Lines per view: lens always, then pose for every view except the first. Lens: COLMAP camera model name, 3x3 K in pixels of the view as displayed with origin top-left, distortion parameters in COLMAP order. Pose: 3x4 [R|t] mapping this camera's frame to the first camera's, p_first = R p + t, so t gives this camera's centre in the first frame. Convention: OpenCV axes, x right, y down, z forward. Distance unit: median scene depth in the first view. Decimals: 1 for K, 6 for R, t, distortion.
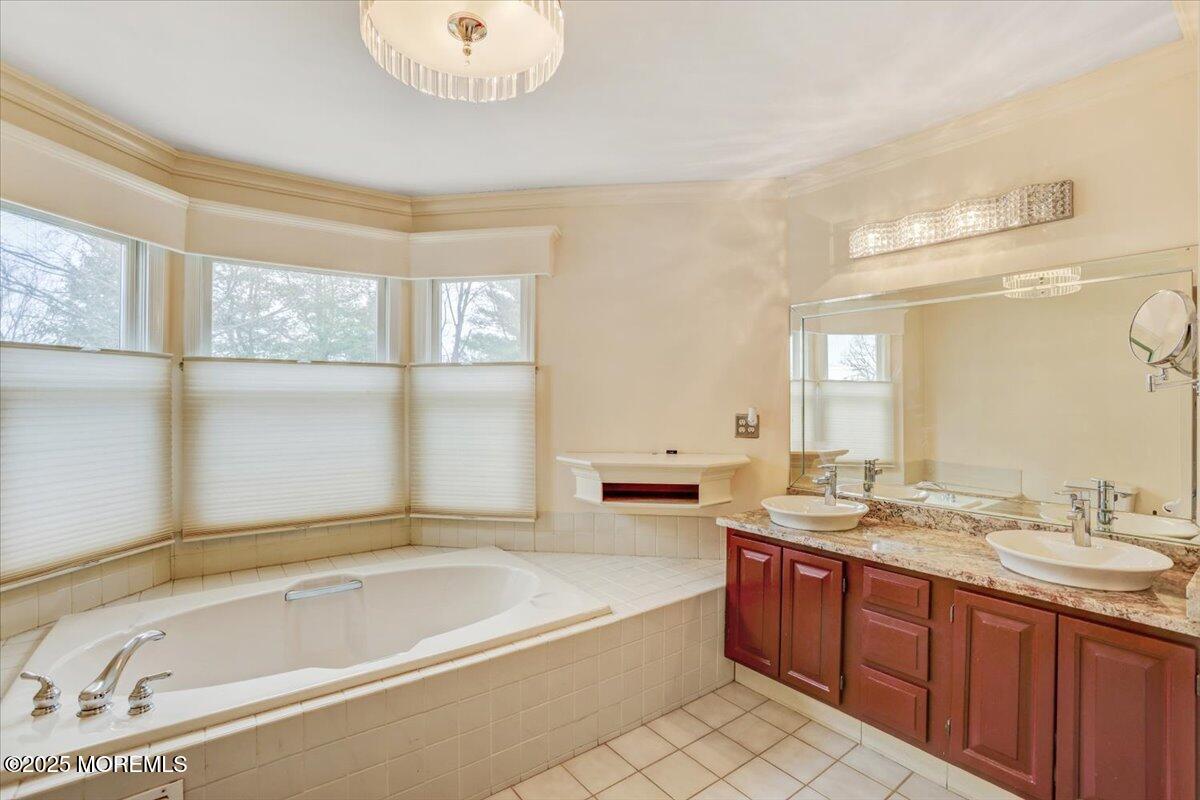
lens RADIAL K [[549.7, 0, 607.5], [0, 549.7, 394.0], [0, 0, 1]] dist [-0.041526, 0.005171]
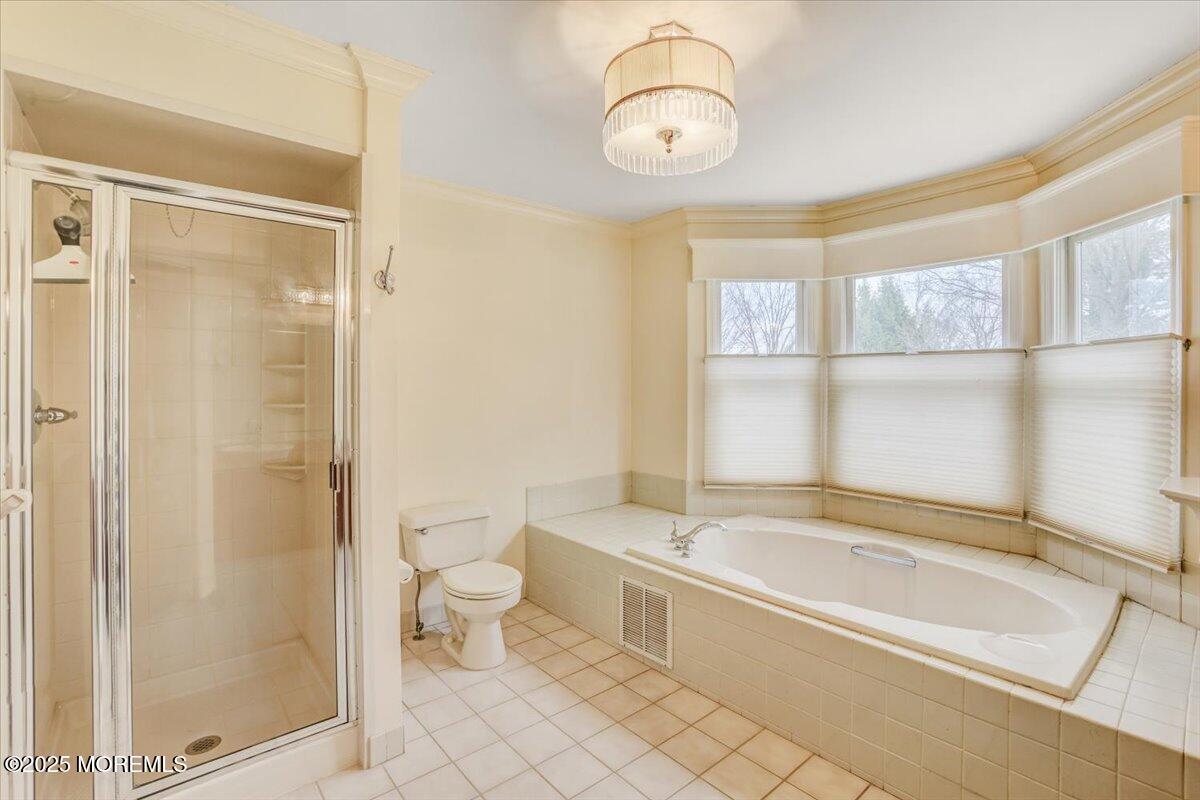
lens RADIAL K [[549.7, 0, 607.6], [0, 549.7, 391.7], [0, 0, 1]] dist [-0.041526, 0.005171]
pose [[0.072095, 0.008257, -0.997364, 0.507087], [-0.001653, 0.999965, 0.008159, 0.011633], [0.997396, 0.001061, 0.072107, 0.315853]]
